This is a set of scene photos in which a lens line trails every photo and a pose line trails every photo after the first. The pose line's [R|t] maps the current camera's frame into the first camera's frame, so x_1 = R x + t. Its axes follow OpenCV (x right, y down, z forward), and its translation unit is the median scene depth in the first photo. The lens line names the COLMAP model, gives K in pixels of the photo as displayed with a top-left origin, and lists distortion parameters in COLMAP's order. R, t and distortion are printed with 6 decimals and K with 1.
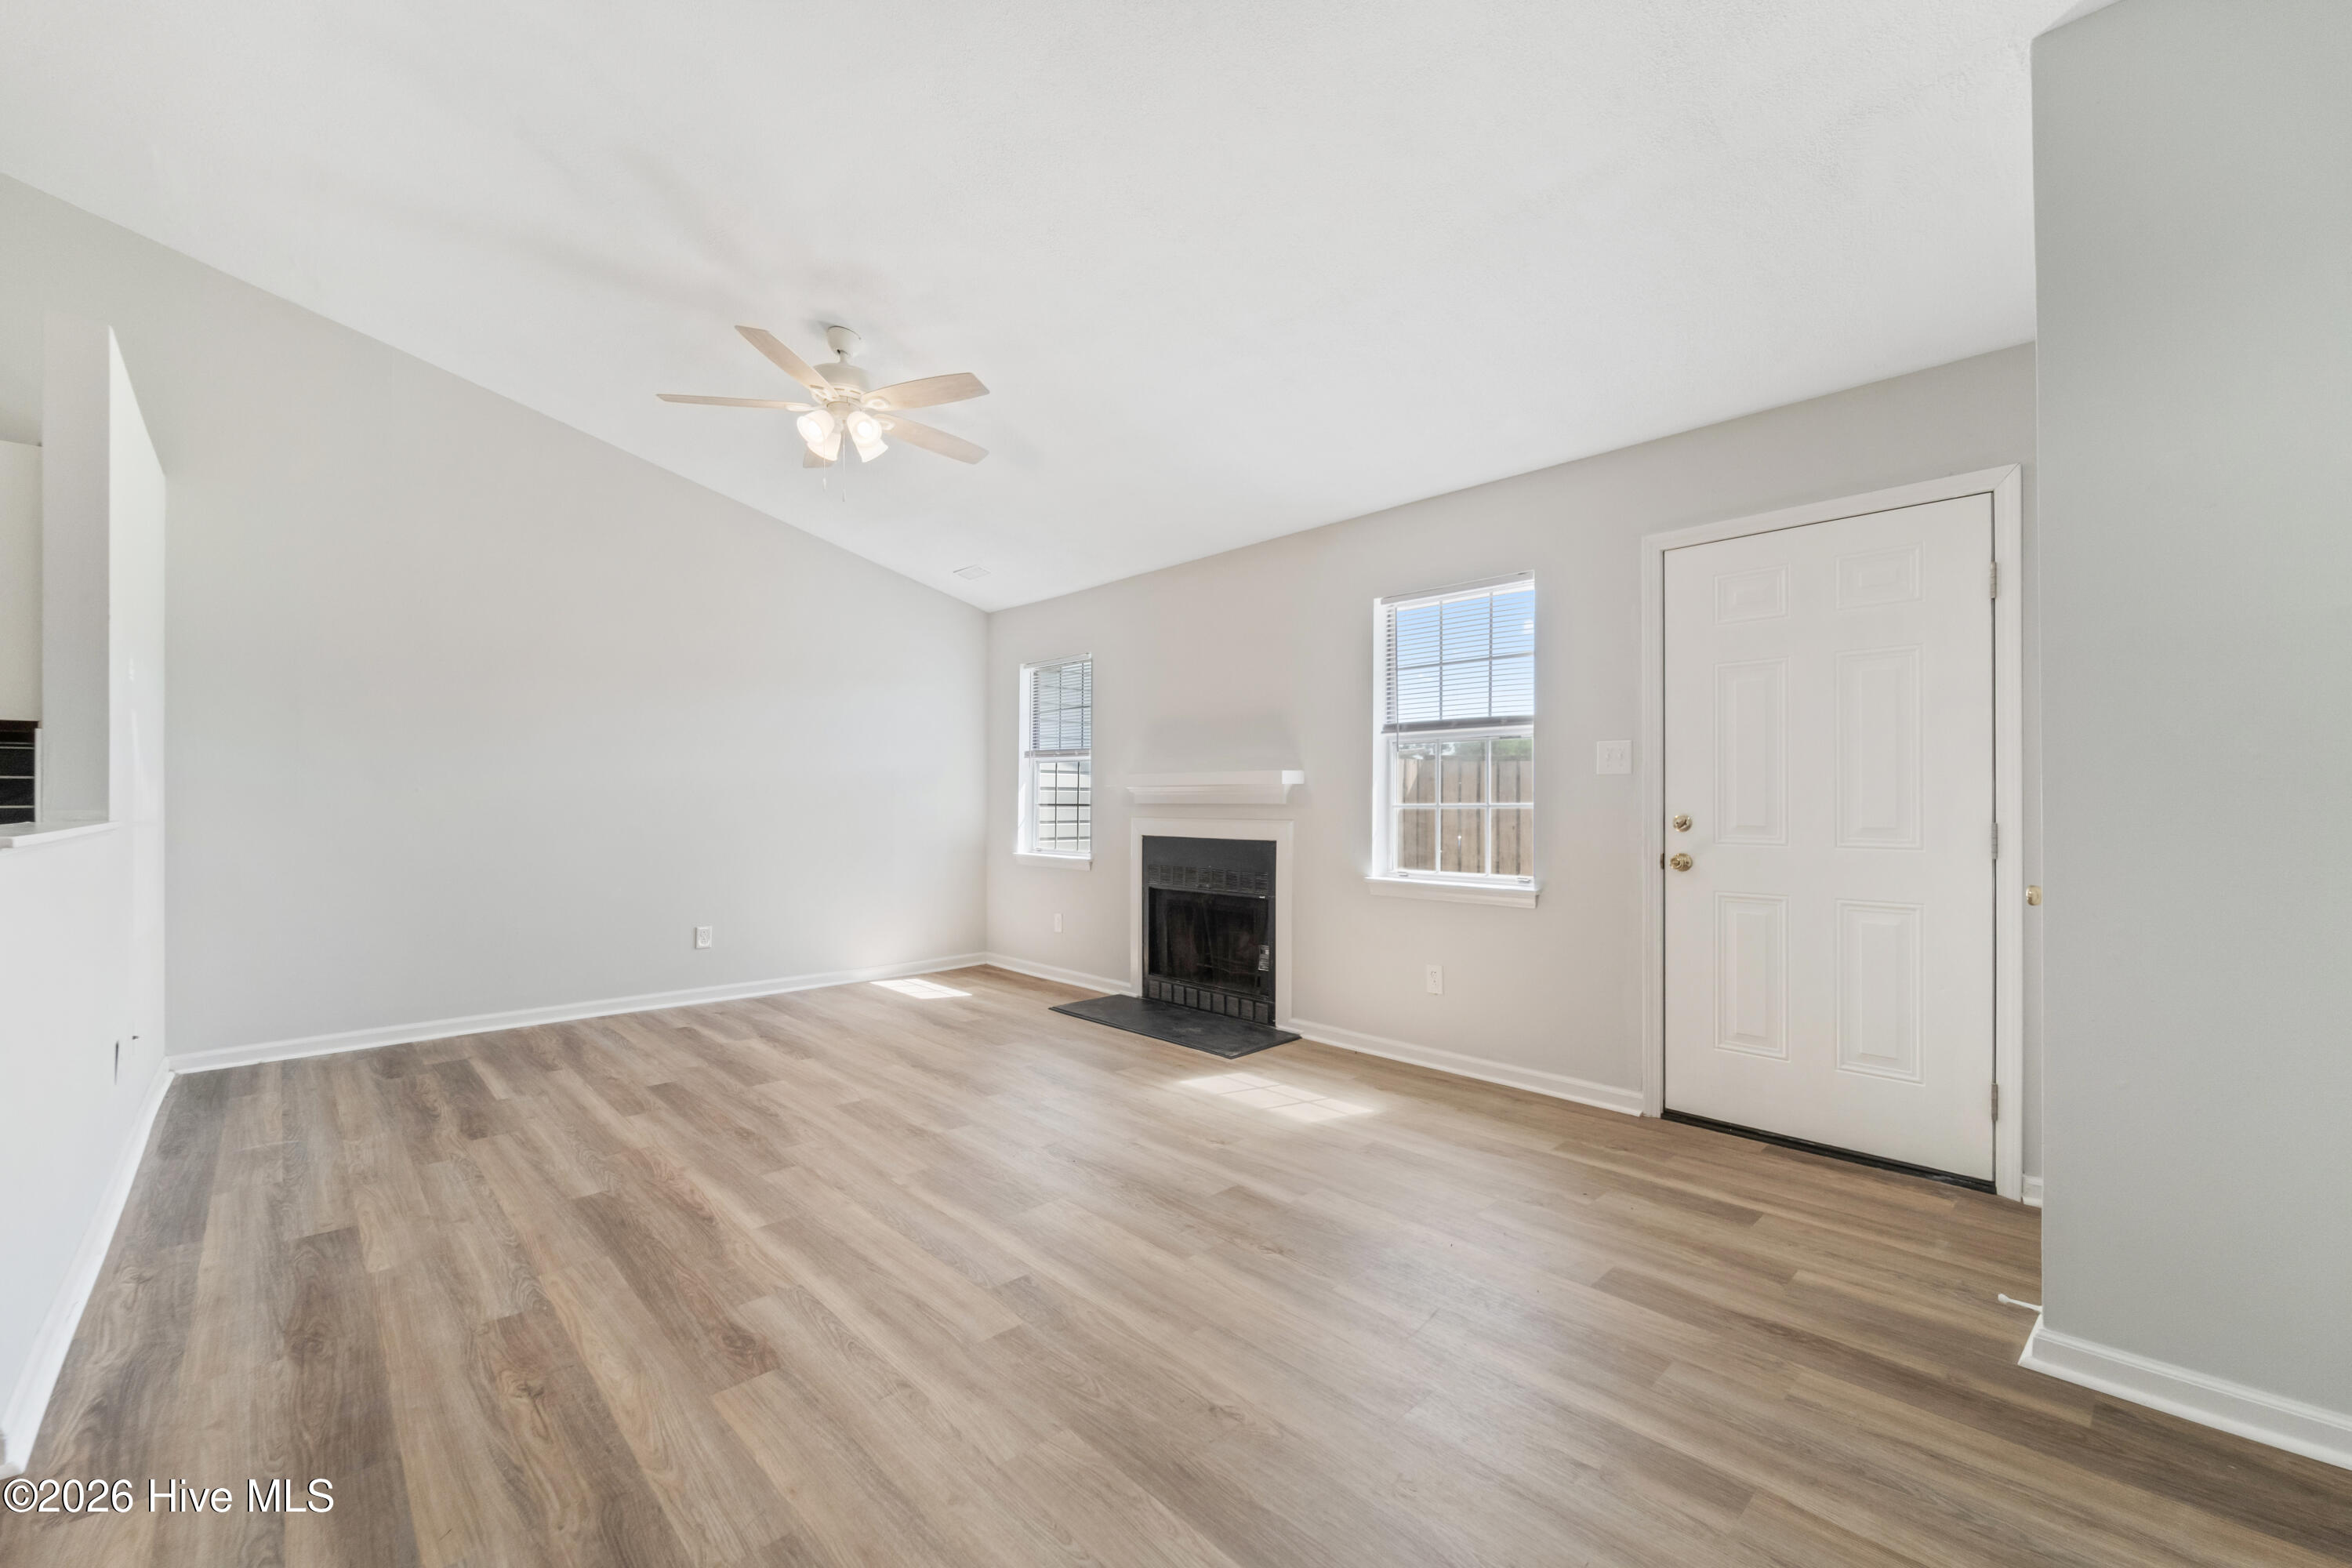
lens RADIAL K [[951.8, 0, 1187.2], [0, 951.8, 799.8], [0, 0, 1]] dist [0.004751, -0.002429]
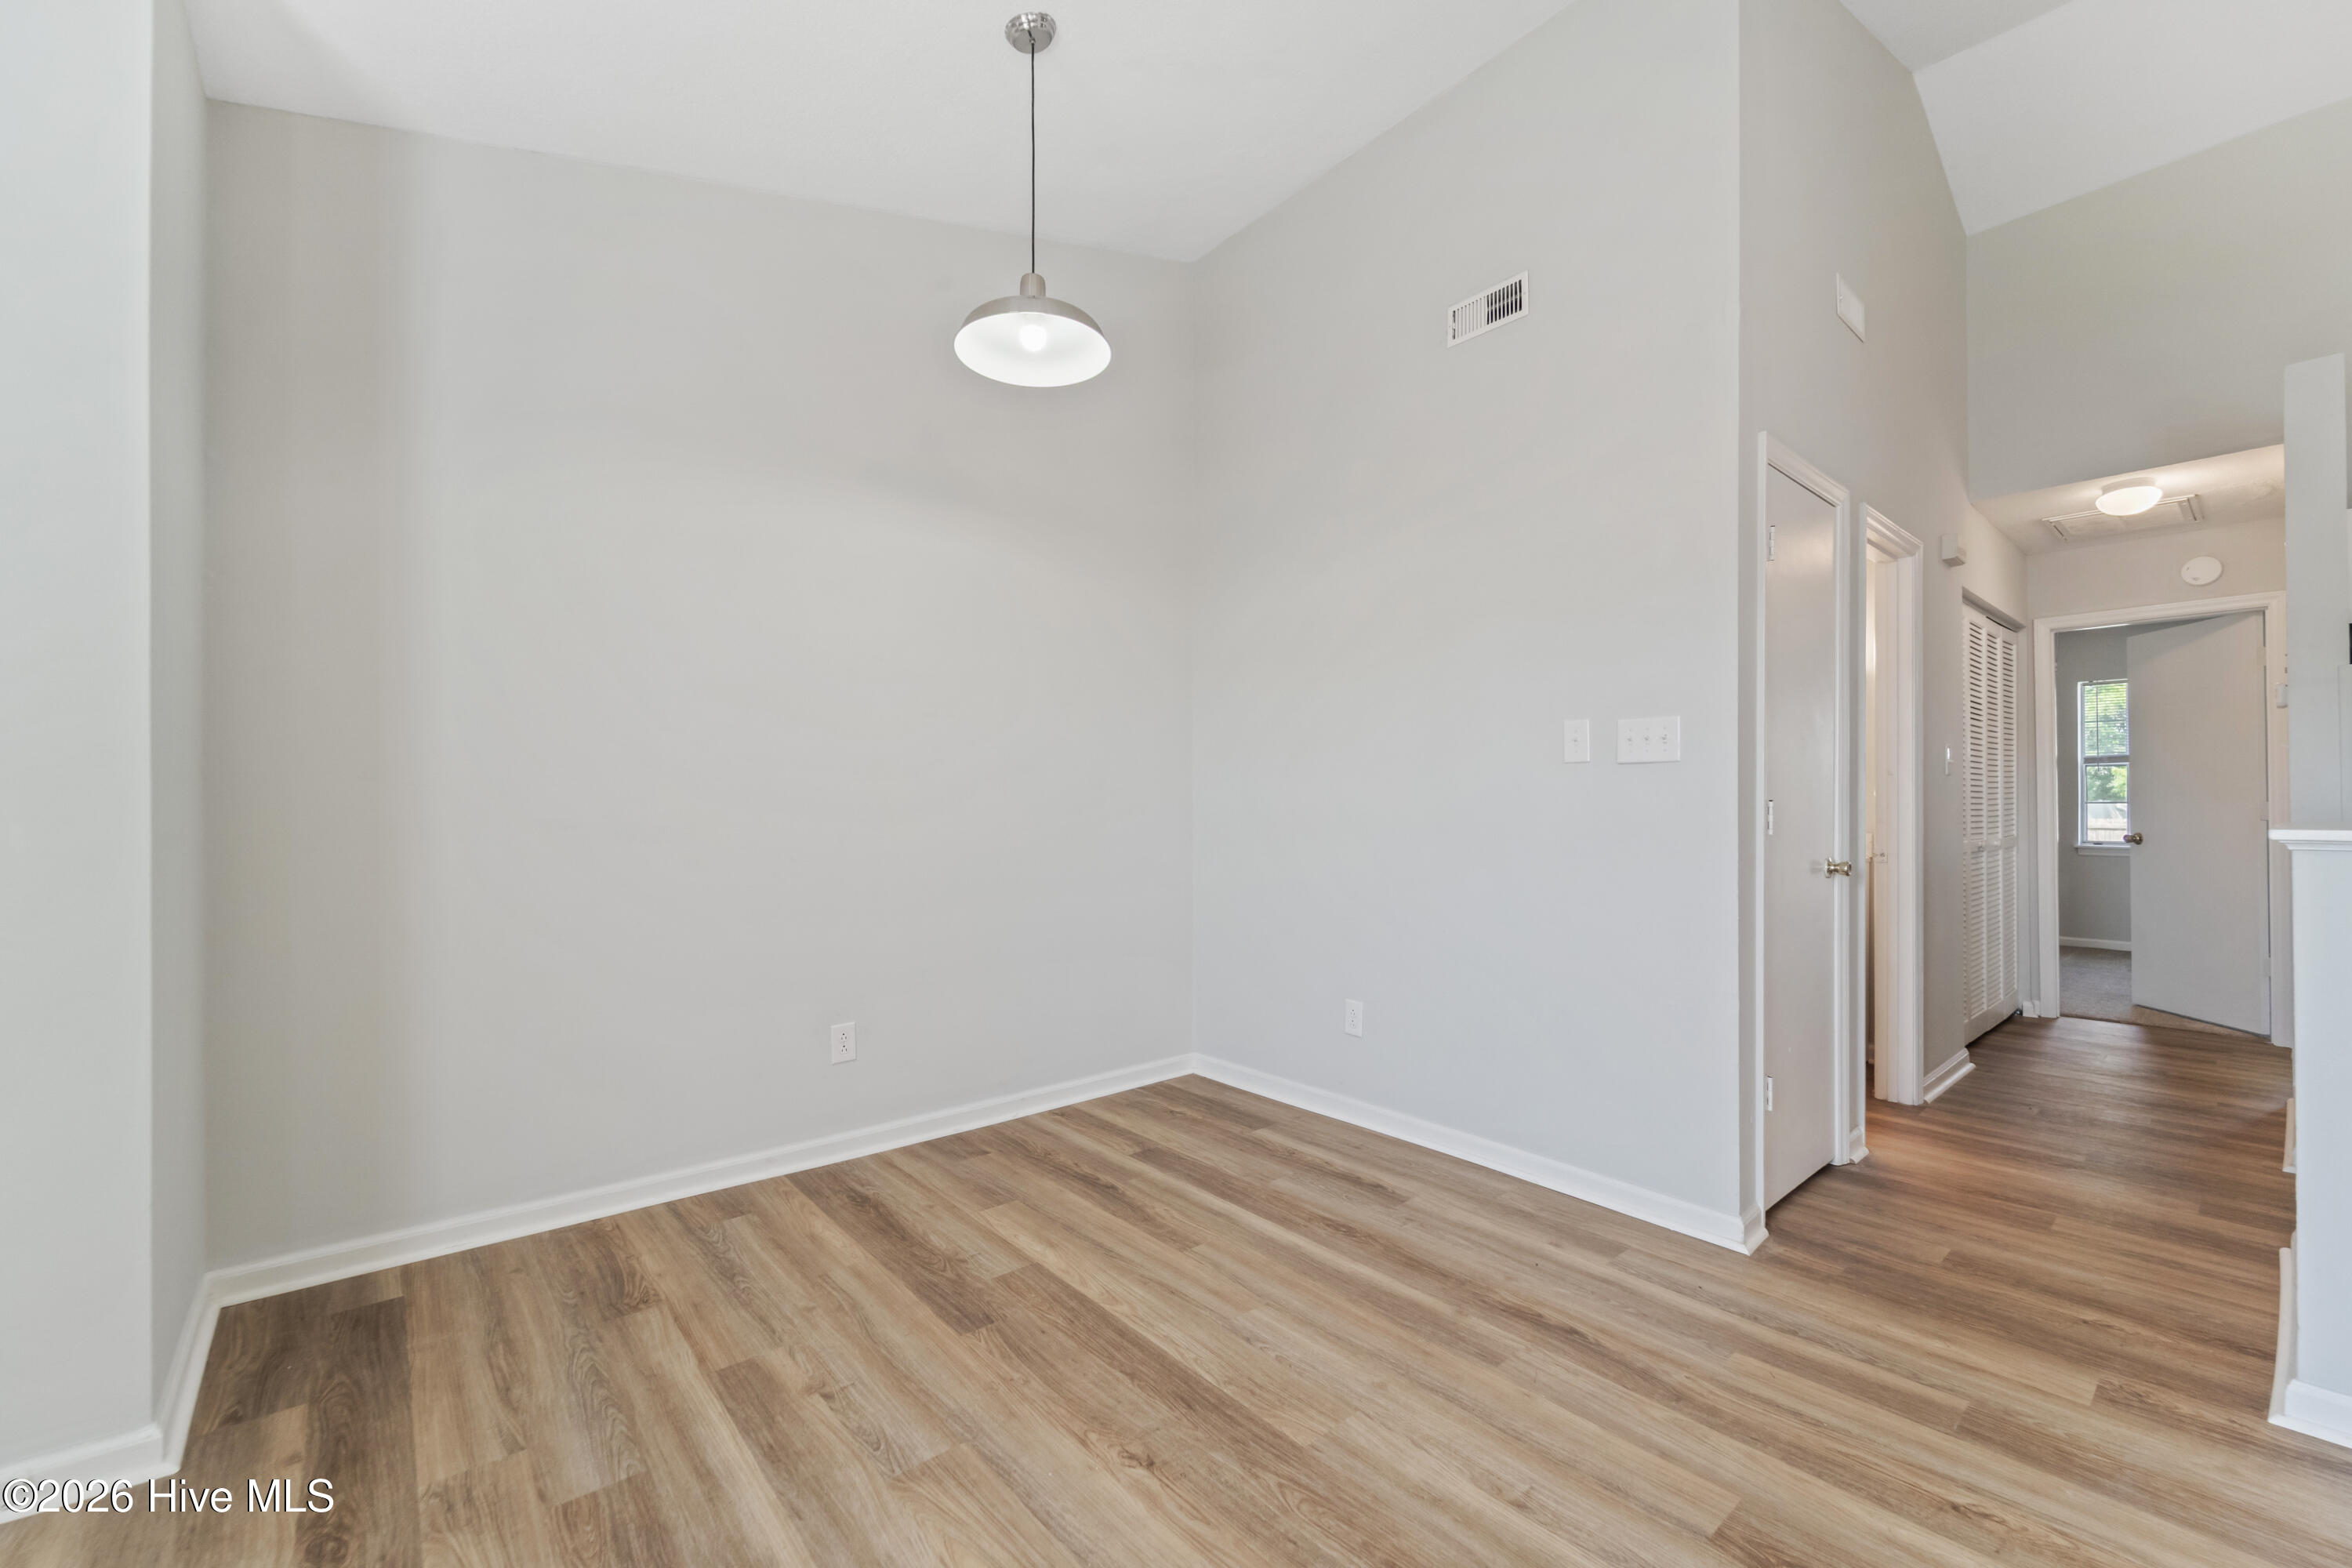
lens RADIAL K [[951.8, 0, 1181.9], [0, 951.8, 791.8], [0, 0, 1]] dist [0.004751, -0.002429]
pose [[-0.998274, 0.000658, 0.058716, -0.039766], [-0.000090, 0.999919, -0.012745, 0.006747], [-0.058720, -0.012729, -0.998193, 1.327460]]
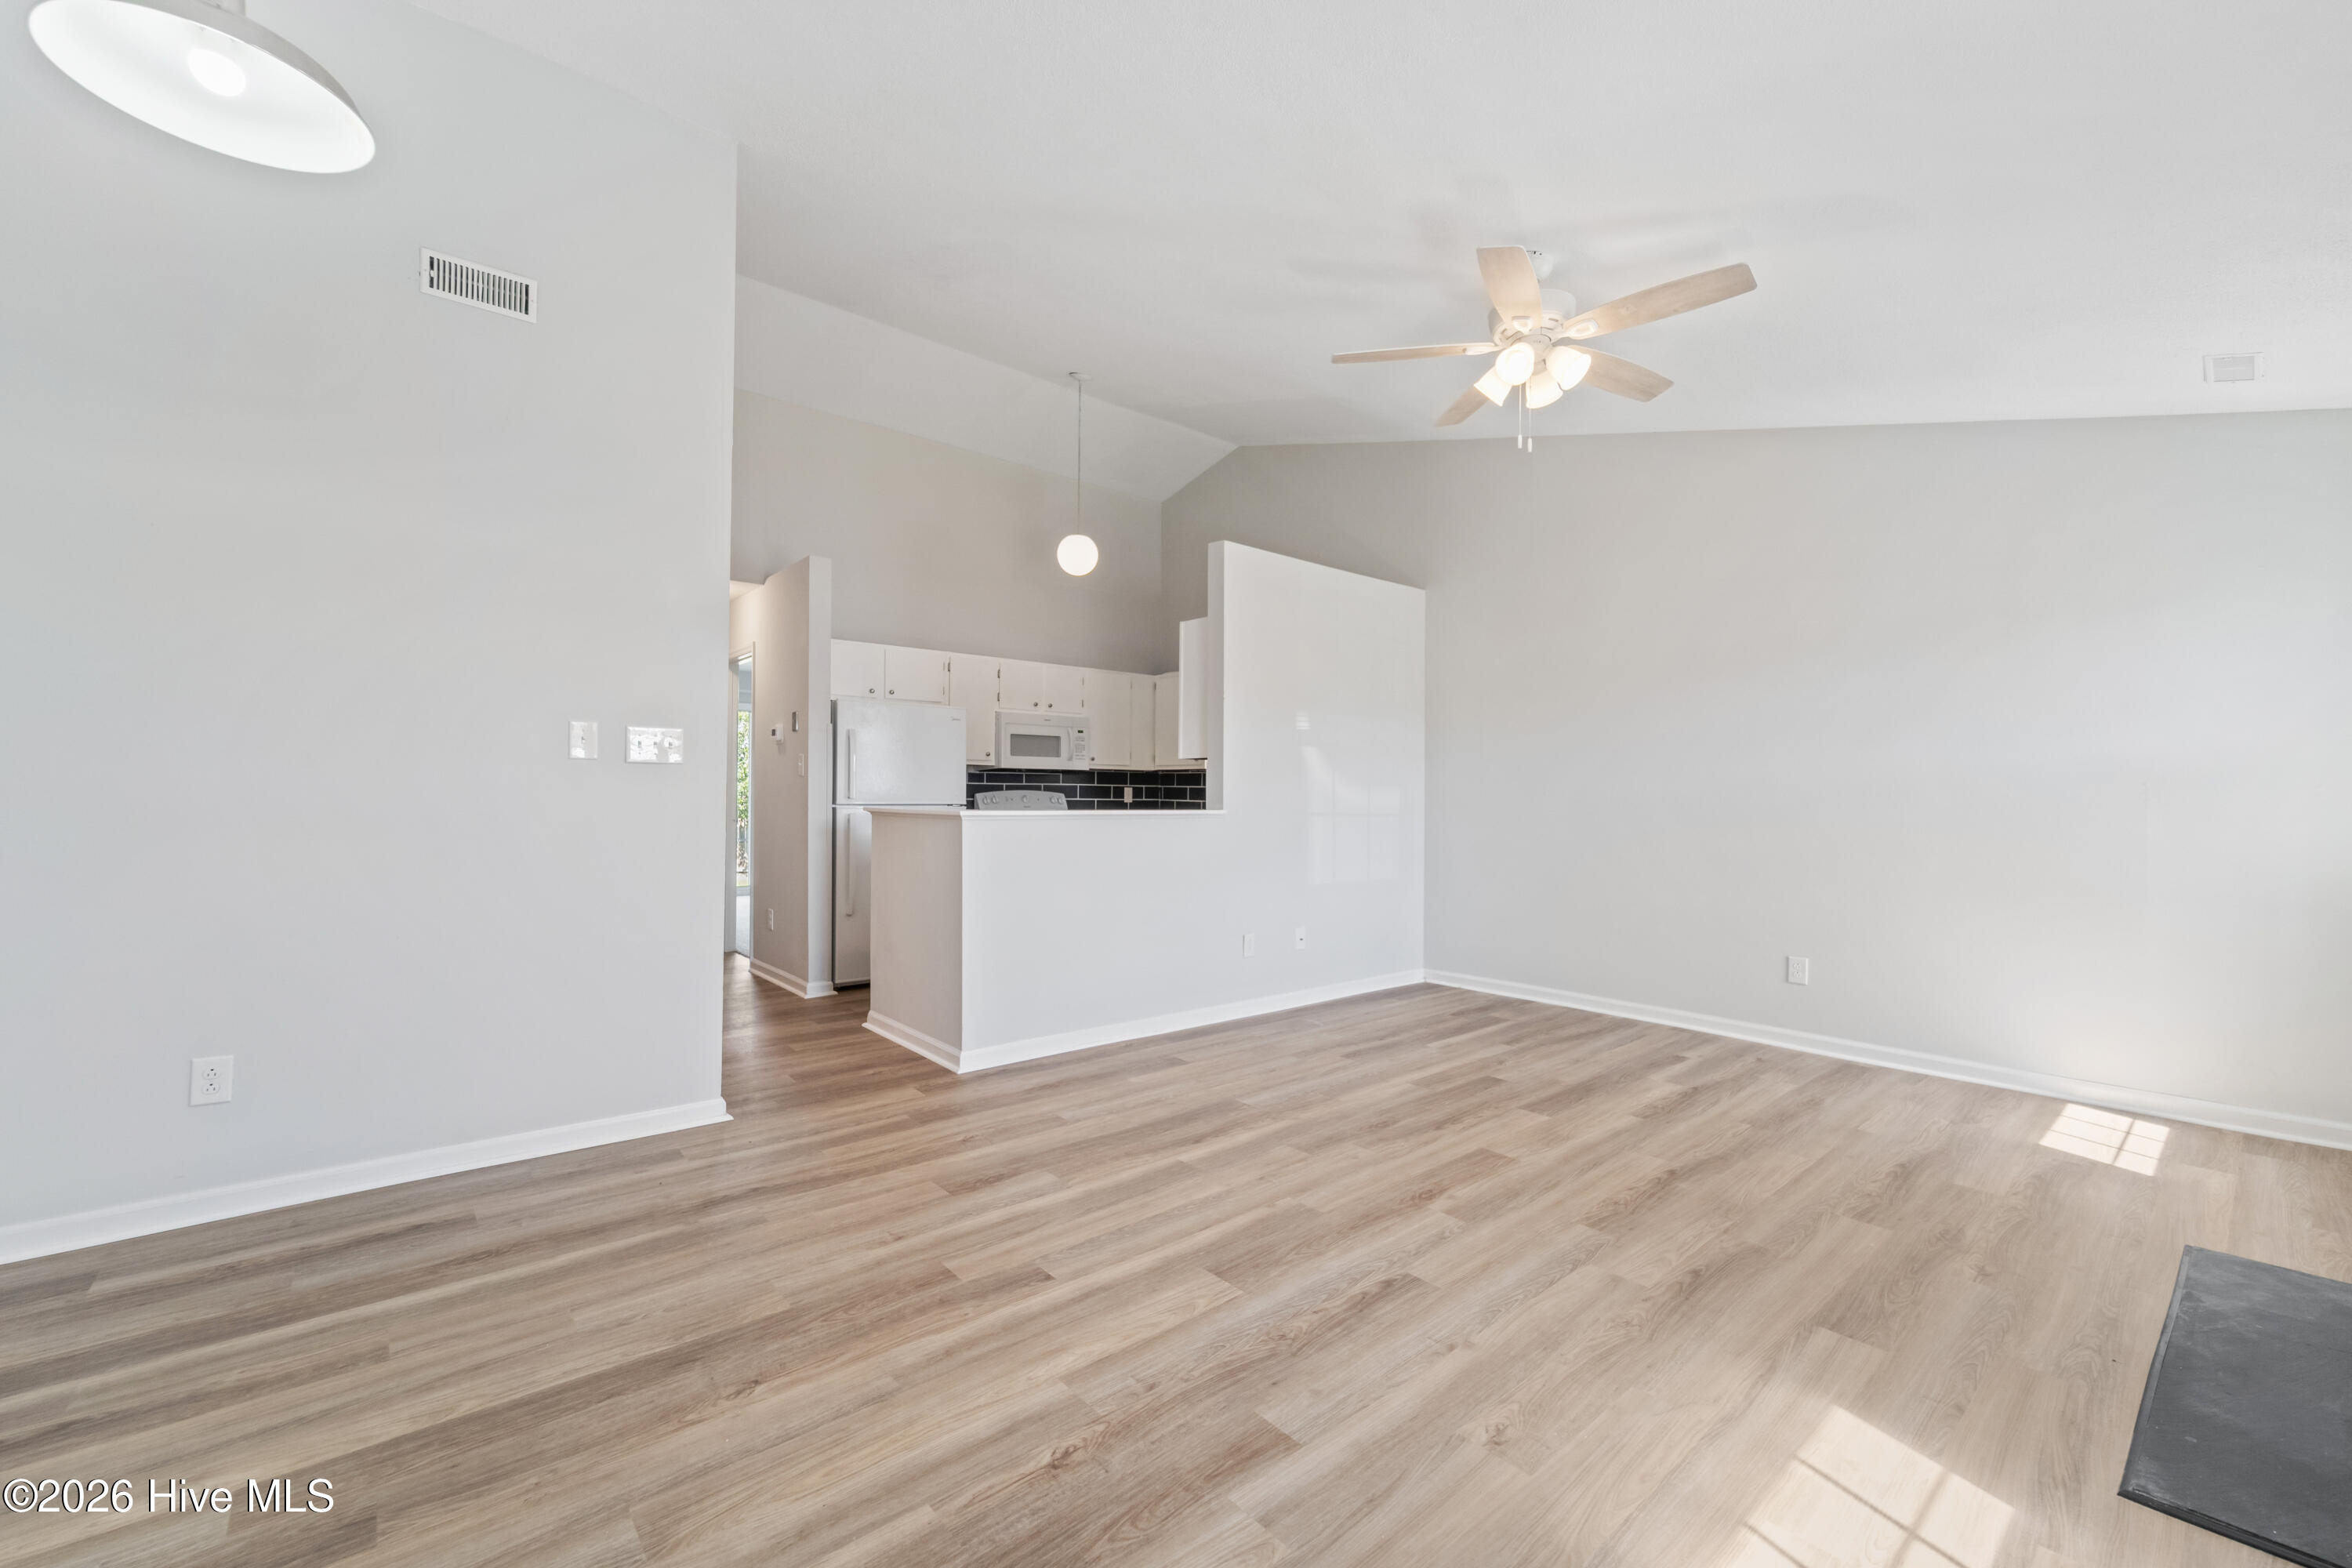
lens RADIAL K [[951.8, 0, 1184.1], [0, 951.8, 788.3], [0, 0, 1]] dist [0.004751, -0.002429]
pose [[-0.055930, -0.011025, -0.998374, 0.721800], [-0.010480, 0.999890, -0.010455, 0.000573], [0.998380, 0.009878, -0.056039, 1.051144]]
